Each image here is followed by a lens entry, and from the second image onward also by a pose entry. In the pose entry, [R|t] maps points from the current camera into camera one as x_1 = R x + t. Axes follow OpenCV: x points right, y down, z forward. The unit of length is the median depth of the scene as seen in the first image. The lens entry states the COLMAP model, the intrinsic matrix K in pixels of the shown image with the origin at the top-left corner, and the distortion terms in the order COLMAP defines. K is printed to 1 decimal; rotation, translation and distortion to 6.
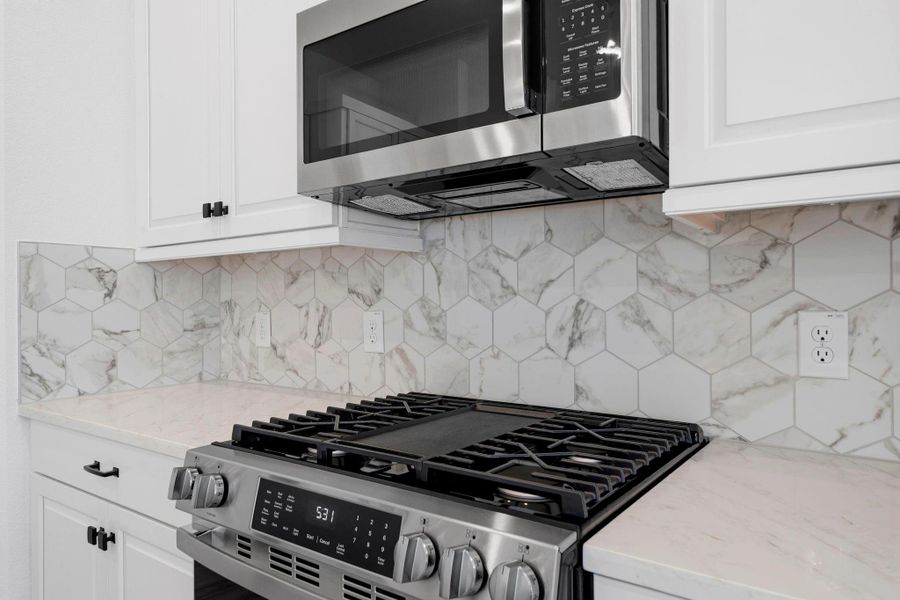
lens RADIAL K [[601.3, 0, 443.3], [0, 601.3, 297.3], [0, 0, 1]] dist [0.001711, -0.000235]
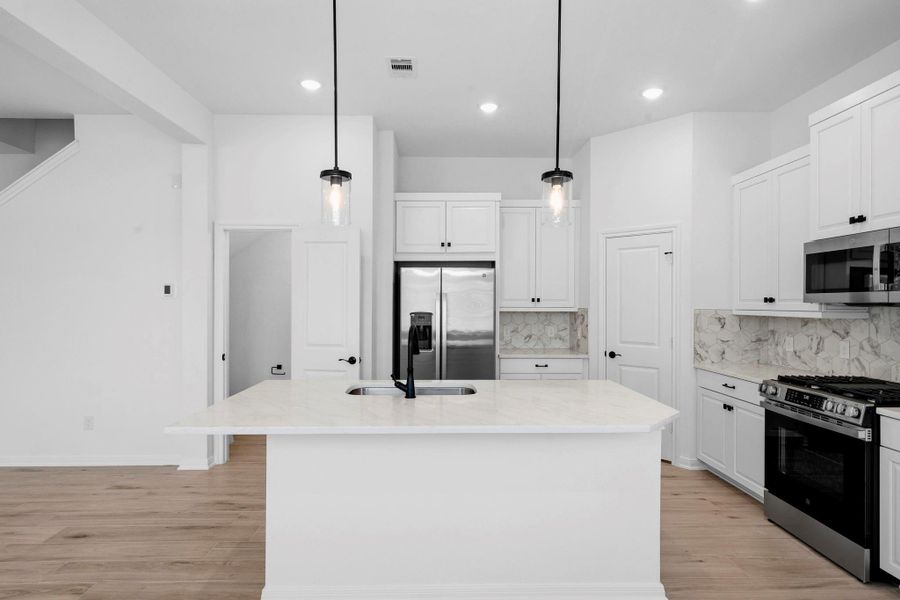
lens RADIAL K [[476.0, 0, 448.8], [0, 476.0, 304.4], [0, 0, 1]] dist [-0.000231, 0.002693]
pose [[0.607712, 0.014303, -0.794028, 0.449882], [-0.006233, 0.999893, 0.013241, -0.145326], [0.794133, -0.003098, 0.607736, -1.459842]]
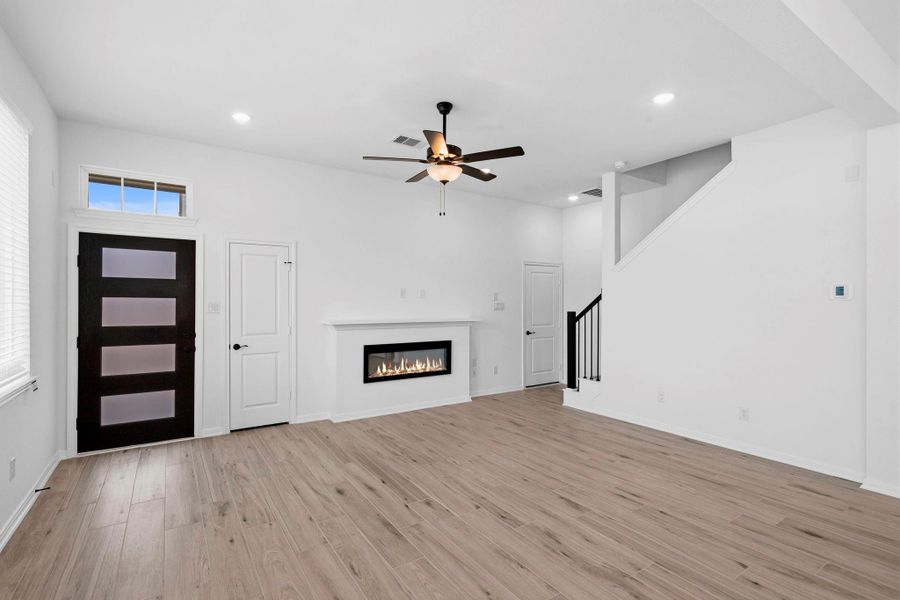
lens RADIAL K [[423.2, 0, 455.1], [0, 423.2, 300.6], [0, 0, 1]] dist [-0.003047, 0.000078]
pose [[-0.342970, 0.004697, -0.939335, 0.188355], [-0.001380, 0.999984, 0.005504, -0.141393], [0.939345, 0.003184, -0.342958, -2.173504]]
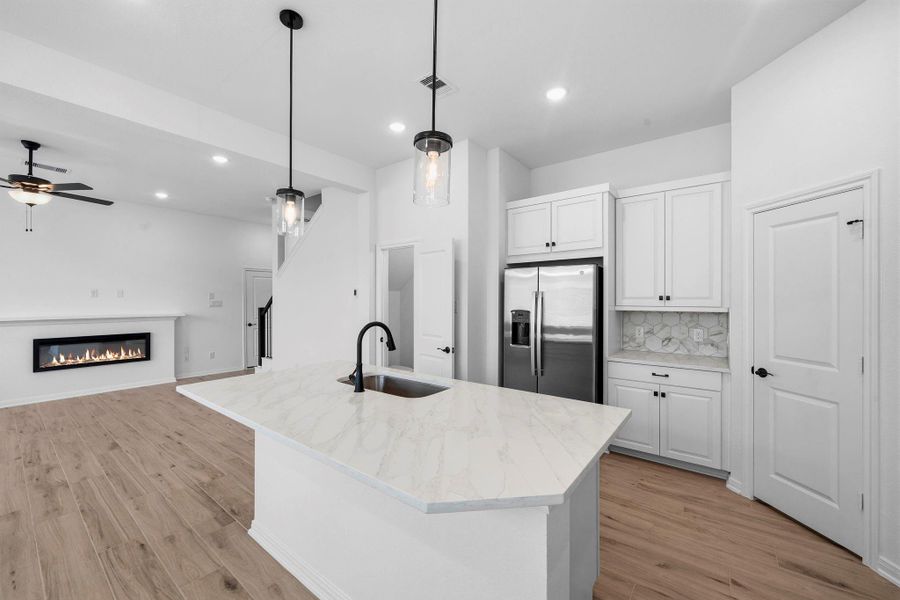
lens RADIAL K [[351.8, 0, 450.6], [0, 351.8, 300.5], [0, 0, 1]] dist [-0.002987, 0.000750]
pose [[-0.021318, 0.010903, -0.999713, 0.346875], [0.001453, 0.999940, 0.010875, -0.145477], [0.999772, -0.001221, -0.021332, -0.319206]]
